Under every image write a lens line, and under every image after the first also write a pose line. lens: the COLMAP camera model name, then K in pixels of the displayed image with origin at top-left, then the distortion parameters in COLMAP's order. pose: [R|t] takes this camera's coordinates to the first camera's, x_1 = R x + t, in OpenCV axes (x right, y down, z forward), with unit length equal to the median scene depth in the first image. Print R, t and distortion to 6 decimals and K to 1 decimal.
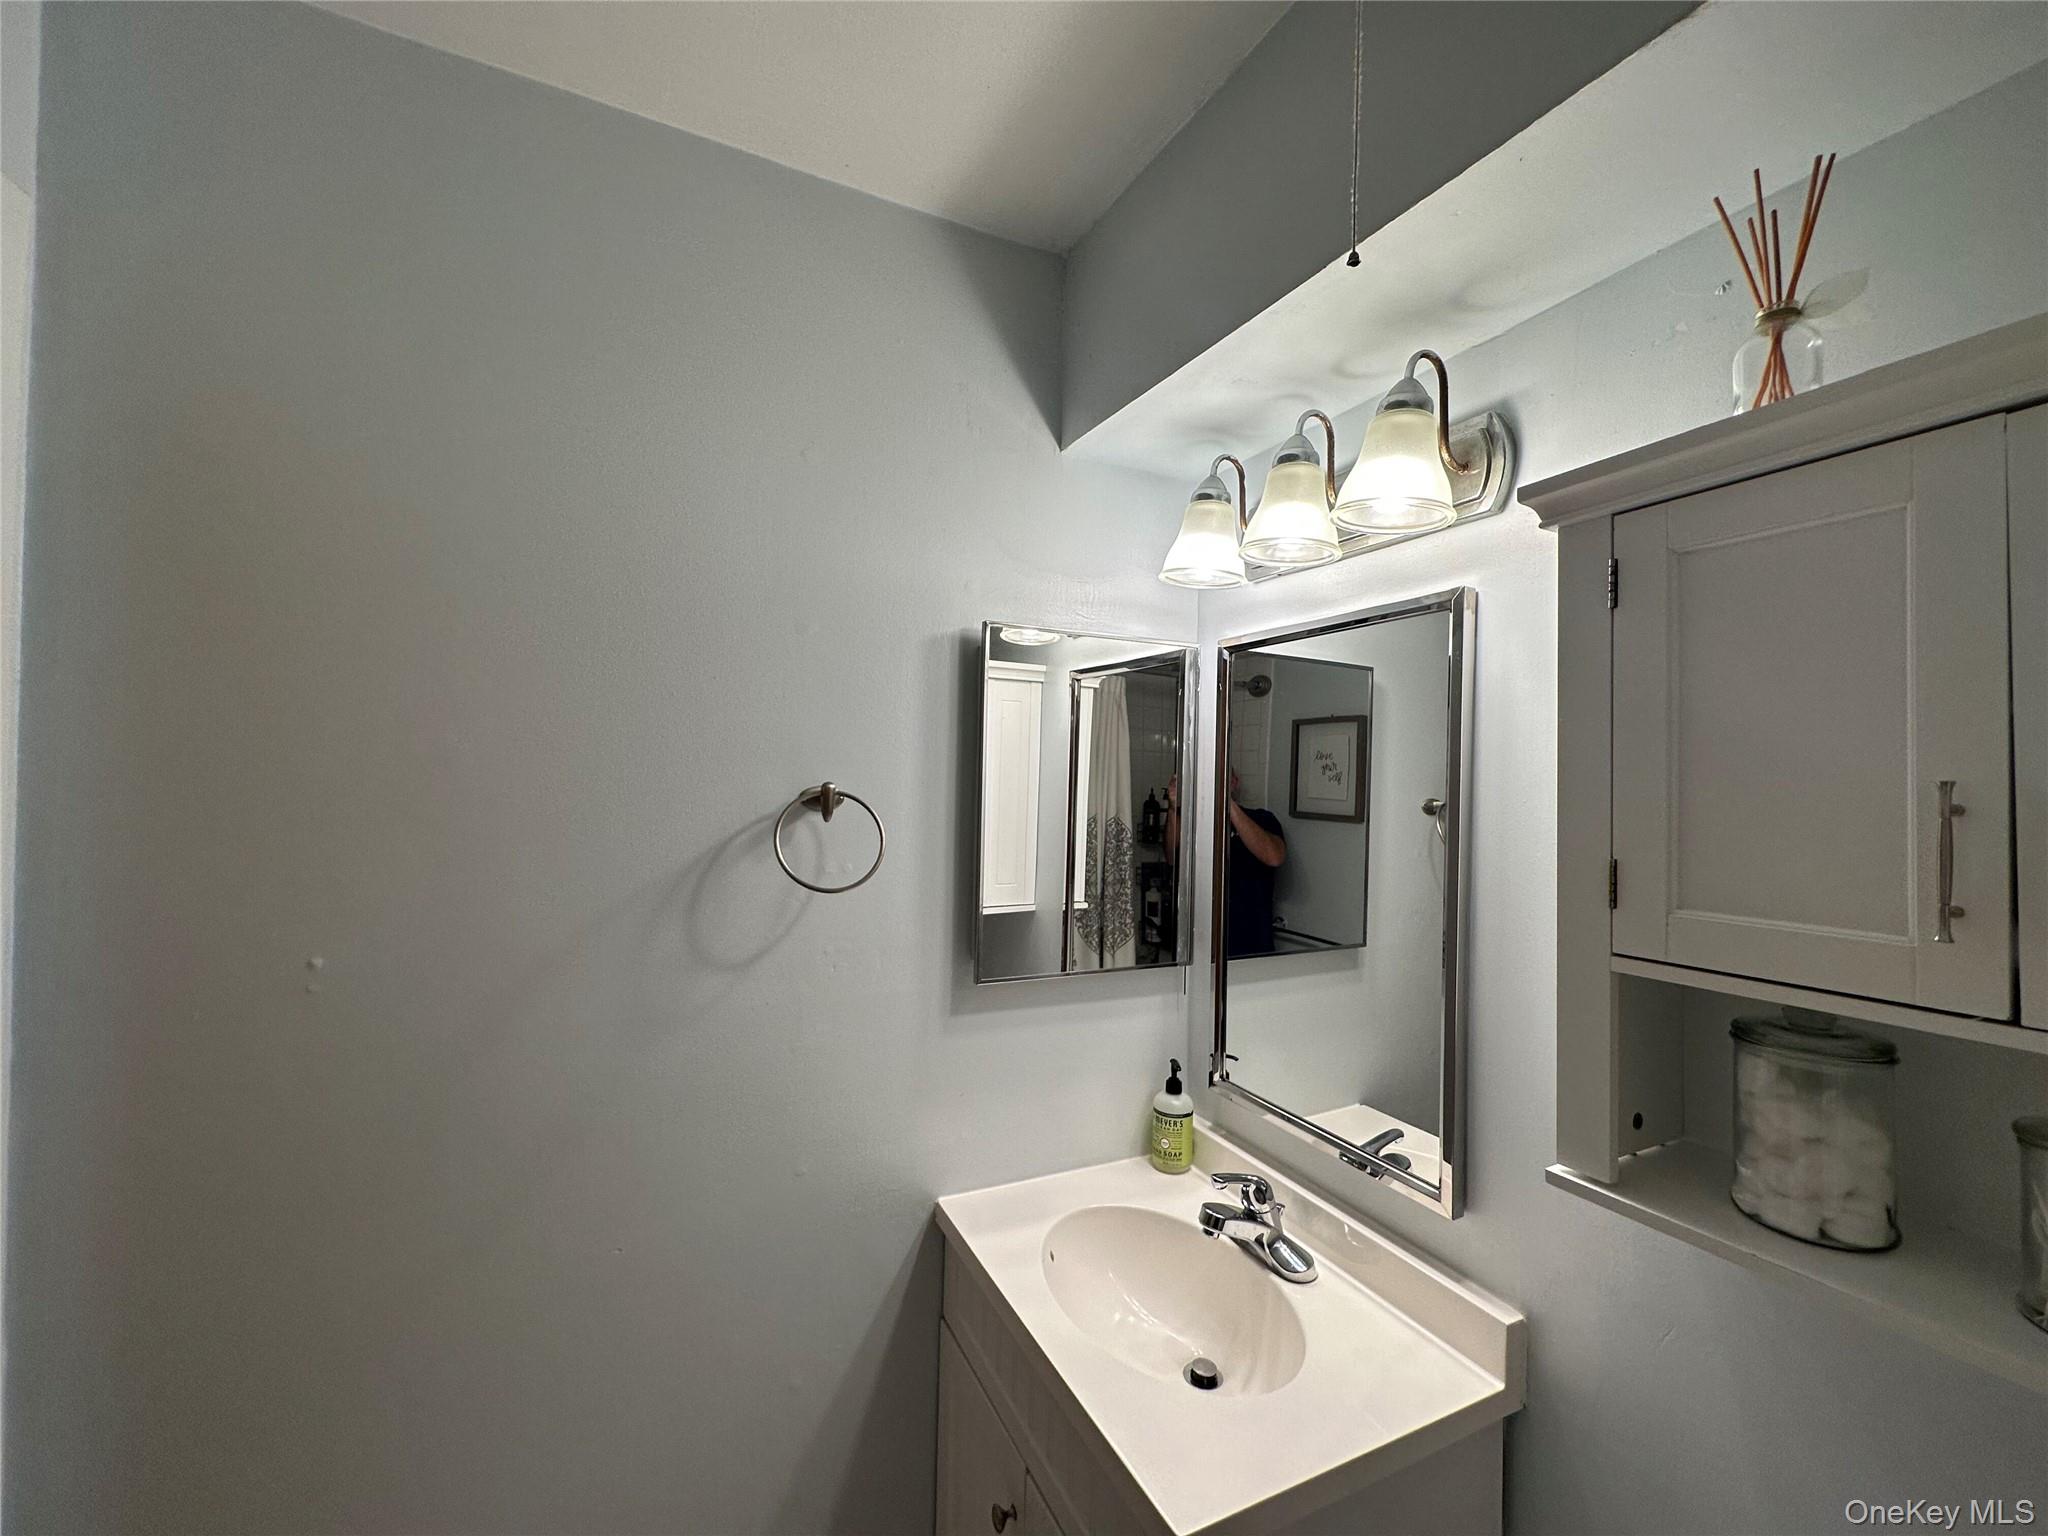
lens RADIAL K [[814.8, 0, 1024.9], [0, 814.8, 771.8], [0, 0, 1]] dist [-0.004823, 0.000896]
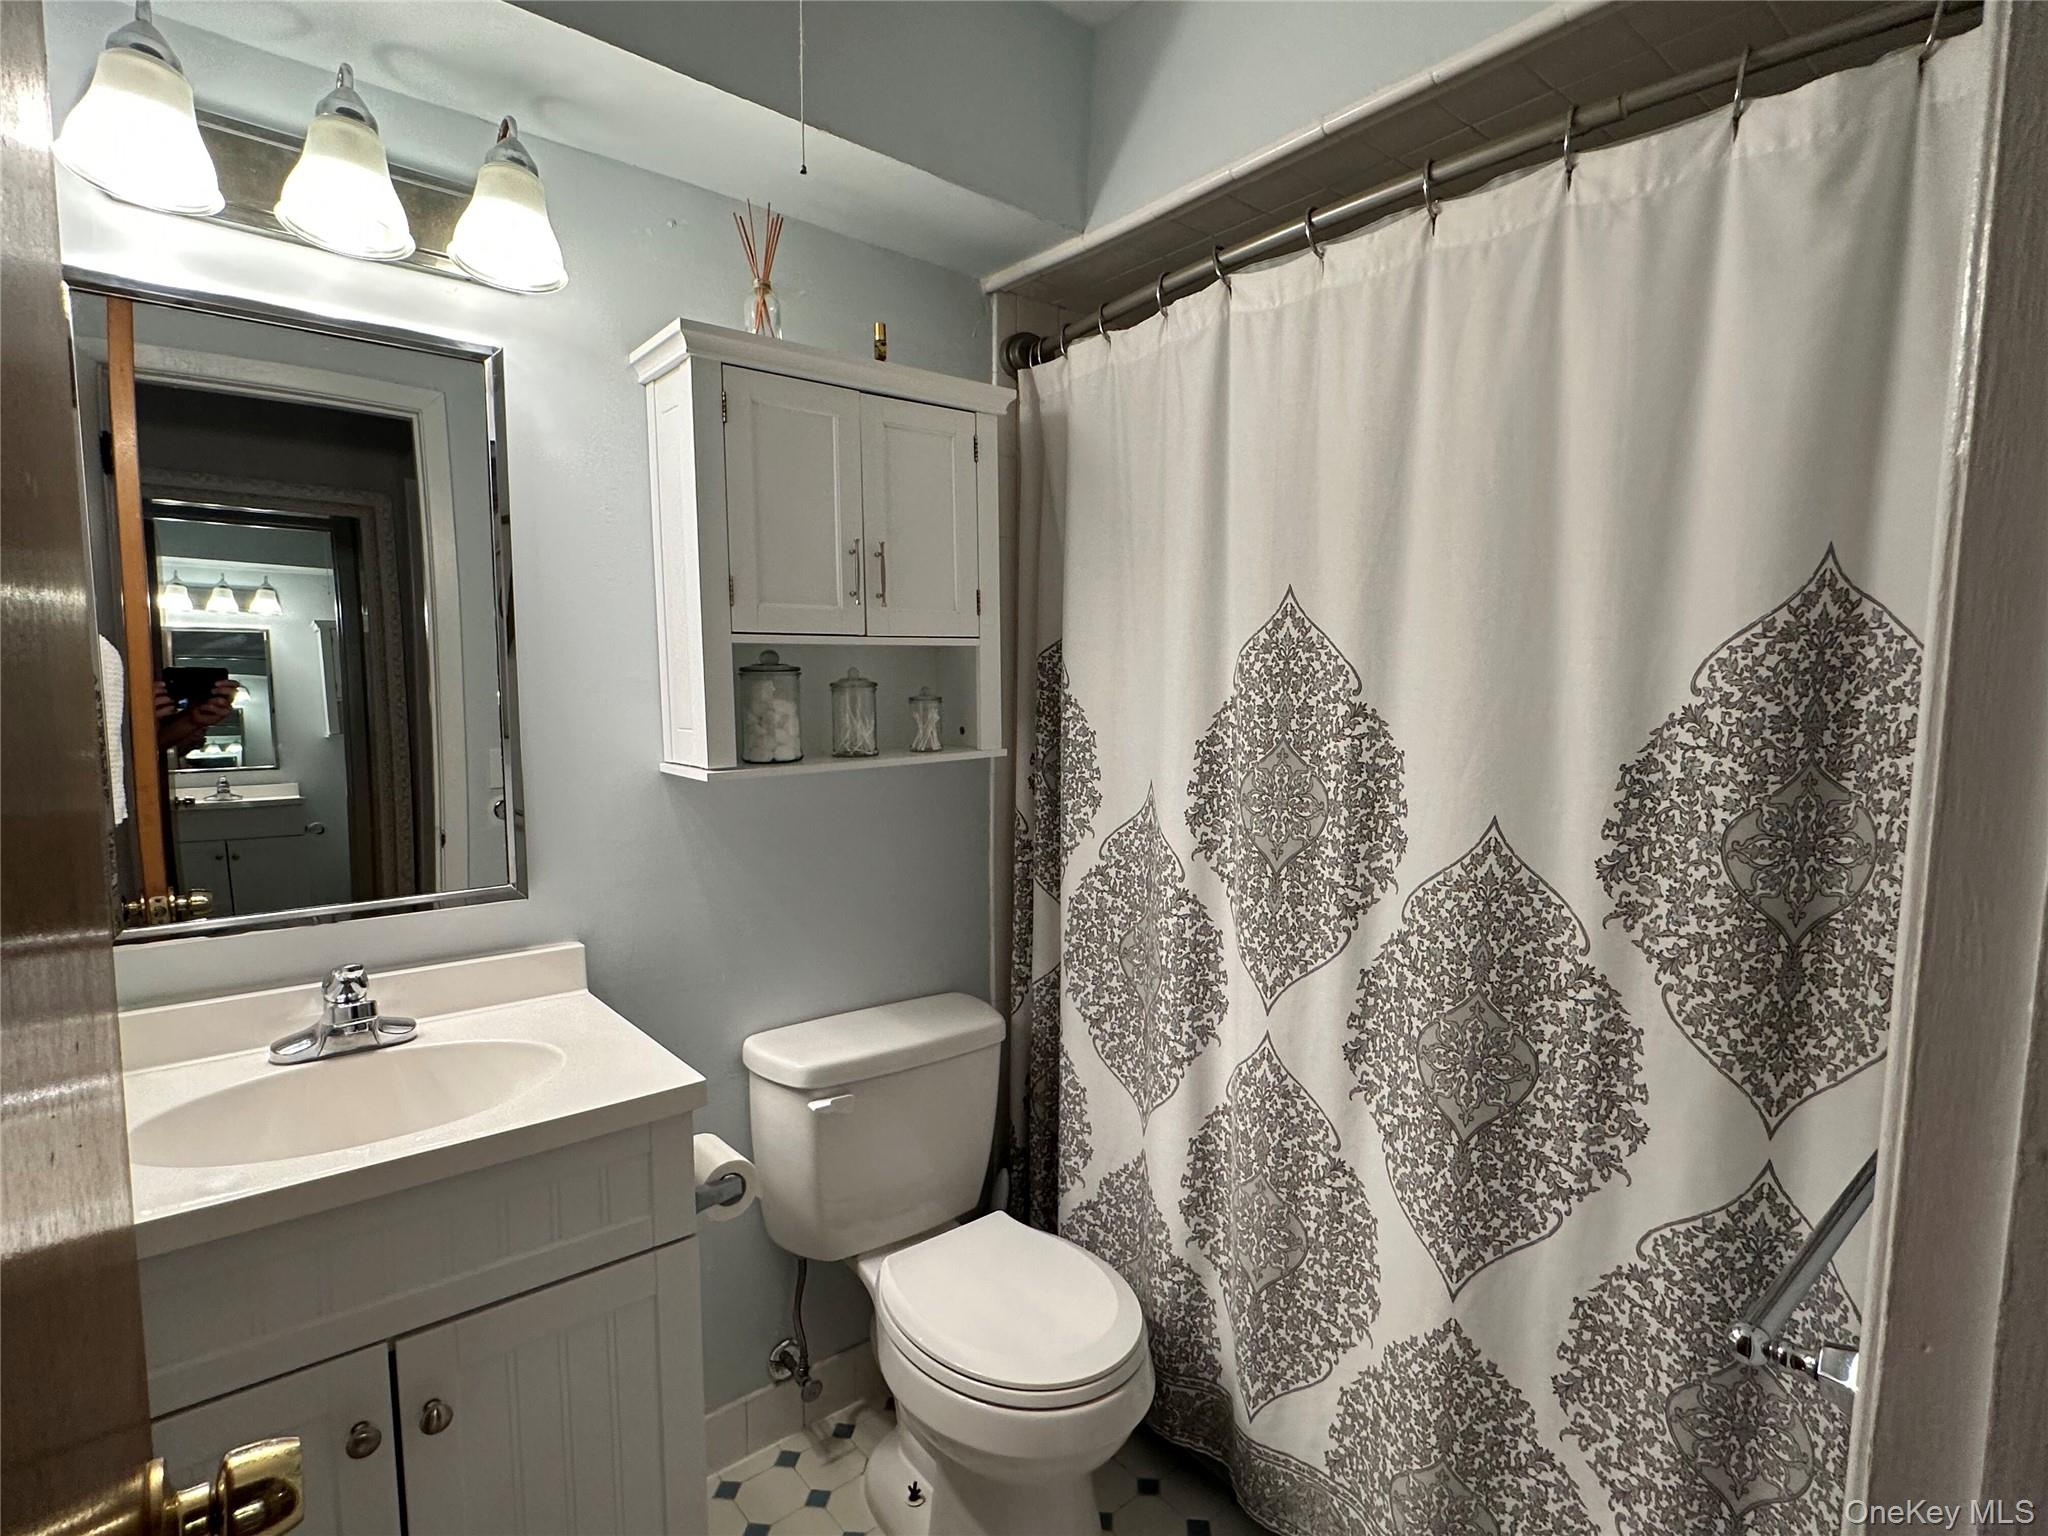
lens RADIAL K [[1014.2, 0, 1024.0], [0, 1014.2, 768.0], [0, 0, 1]] dist [-0.040961, 0.029817]
pose [[-0.241428, -0.119900, 0.962983, -1.560263], [-0.024005, 0.992772, 0.117591, 0.250632], [-0.970122, 0.005273, -0.242561, 0.962431]]
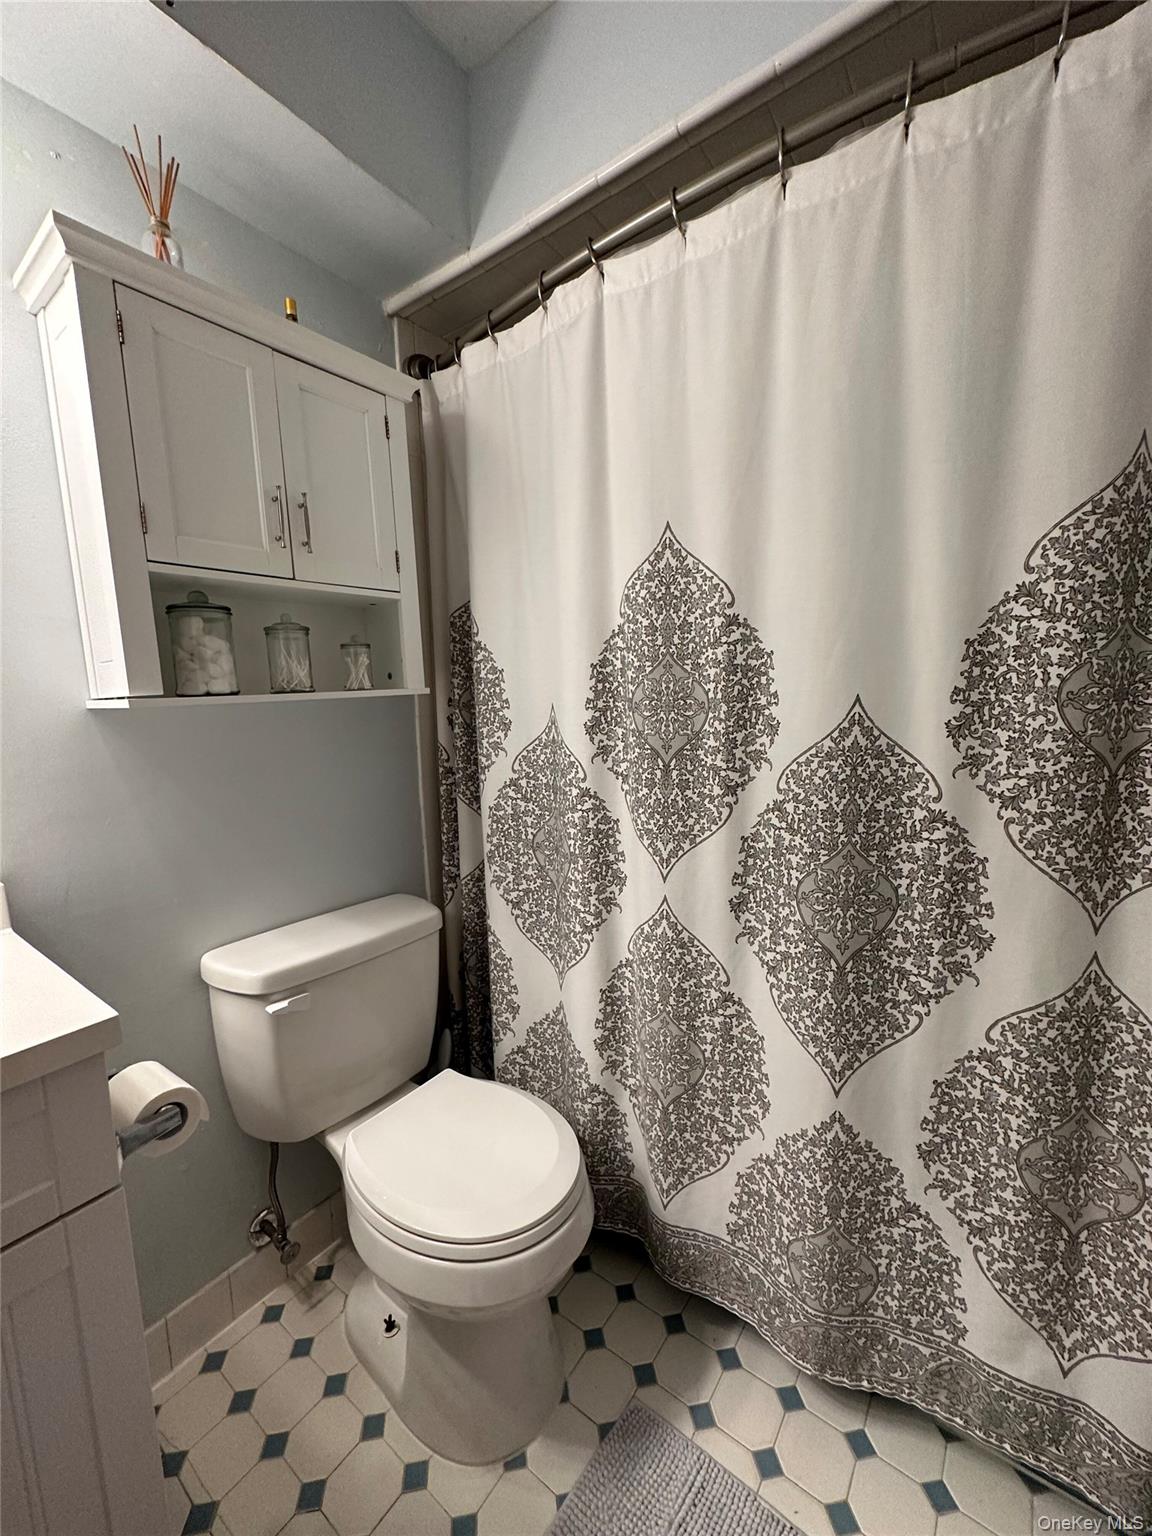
lens RADIAL K [[611.1, 0, 571.0], [0, 611.1, 765.5], [0, 0, 1]] dist [-0.004823, 0.000896]
pose [[-0.461157, -0.114437, 0.879908, -0.907669], [0.005939, 0.991228, 0.132028, 0.509599], [-0.887299, 0.066111, -0.456432, 0.859202]]
